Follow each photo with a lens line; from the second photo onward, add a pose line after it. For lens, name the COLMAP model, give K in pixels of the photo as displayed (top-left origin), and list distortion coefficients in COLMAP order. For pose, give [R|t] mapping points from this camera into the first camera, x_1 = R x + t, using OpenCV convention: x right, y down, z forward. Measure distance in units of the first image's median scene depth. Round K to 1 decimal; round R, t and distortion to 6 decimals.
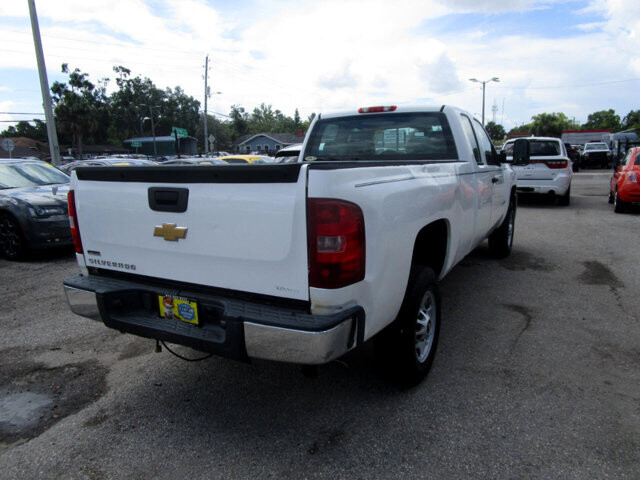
lens RADIAL K [[459.9, 0, 316.4], [0, 459.9, 240.2], [0, 0, 1]] dist [-0.020923, 0.012807]
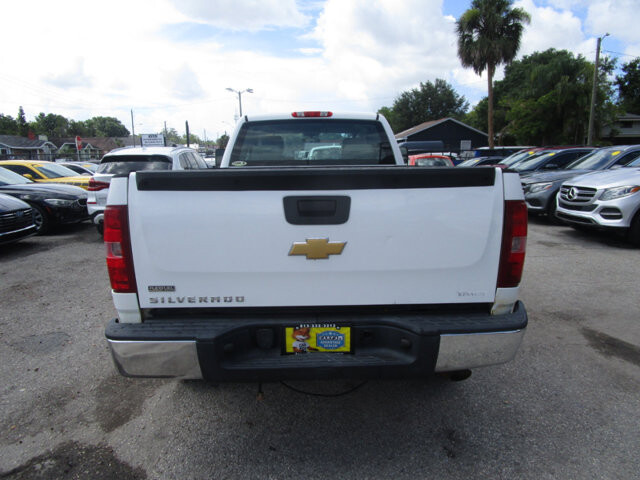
lens RADIAL K [[459.9, 0, 316.4], [0, 459.9, 240.2], [0, 0, 1]] dist [-0.020923, 0.012807]
pose [[0.863773, -0.079473, 0.497575, -0.458892], [0.086437, 0.996216, 0.009064, -0.025452], [-0.496412, 0.035180, 0.867374, 0.168714]]
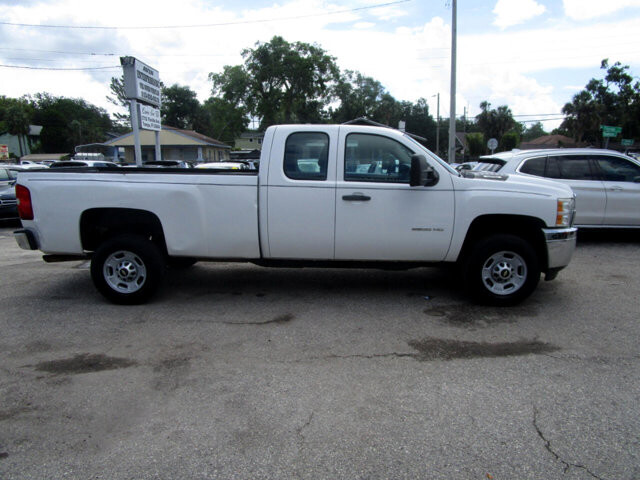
lens RADIAL K [[459.9, 0, 316.4], [0, 459.9, 240.2], [0, 0, 1]] dist [-0.020923, 0.012807]
pose [[0.465913, 0.179058, -0.866524, 1.587186], [-0.172678, 0.978881, 0.109430, -0.181340], [0.867818, 0.098645, 0.486992, 0.635415]]
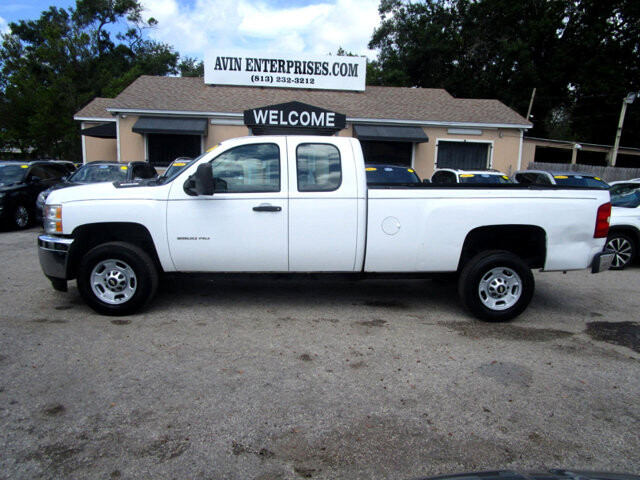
lens RADIAL K [[459.9, 0, 316.4], [0, 459.9, 240.2], [0, 0, 1]] dist [-0.020923, 0.012807]
pose [[-0.523032, -0.120510, 0.843750, -1.076284], [0.148244, 0.962002, 0.229294, -0.398984], [-0.839322, 0.245009, -0.485293, 2.107440]]
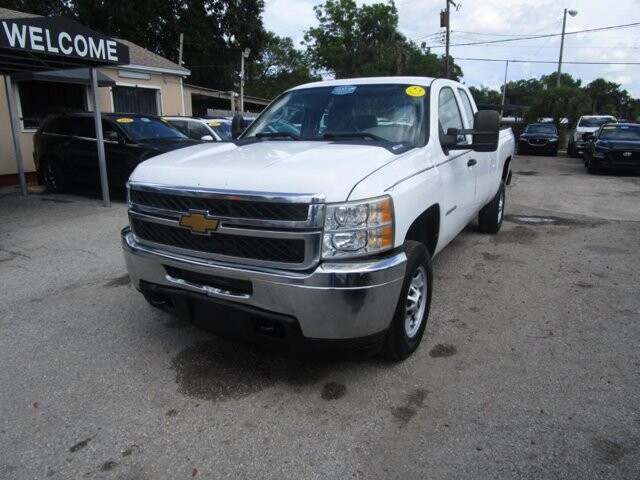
lens RADIAL K [[459.9, 0, 316.4], [0, 459.9, 240.2], [0, 0, 1]] dist [-0.020923, 0.012807]
pose [[-0.999481, 0.032131, -0.002290, 0.443531], [0.028064, 0.903462, 0.427749, -0.532916], [0.015813, 0.427463, -0.903895, 2.676768]]
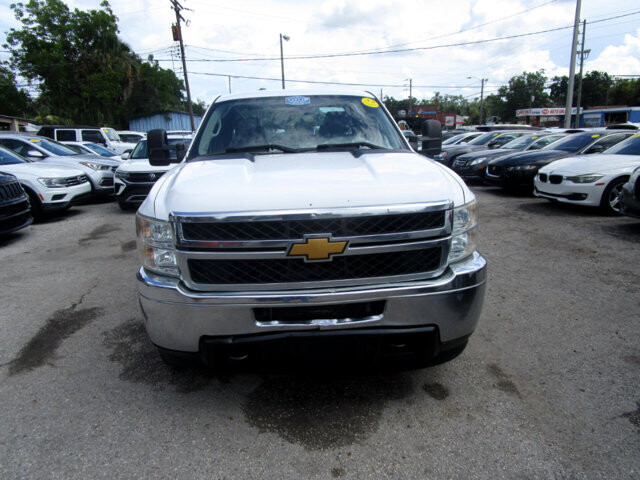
lens RADIAL K [[459.9, 0, 316.4], [0, 459.9, 240.2], [0, 0, 1]] dist [-0.020923, 0.012807]
pose [[-0.828447, 0.176186, -0.531634, 0.935129], [-0.057710, 0.917324, 0.393936, -0.513490], [0.557087, 0.357036, -0.749786, 2.487059]]
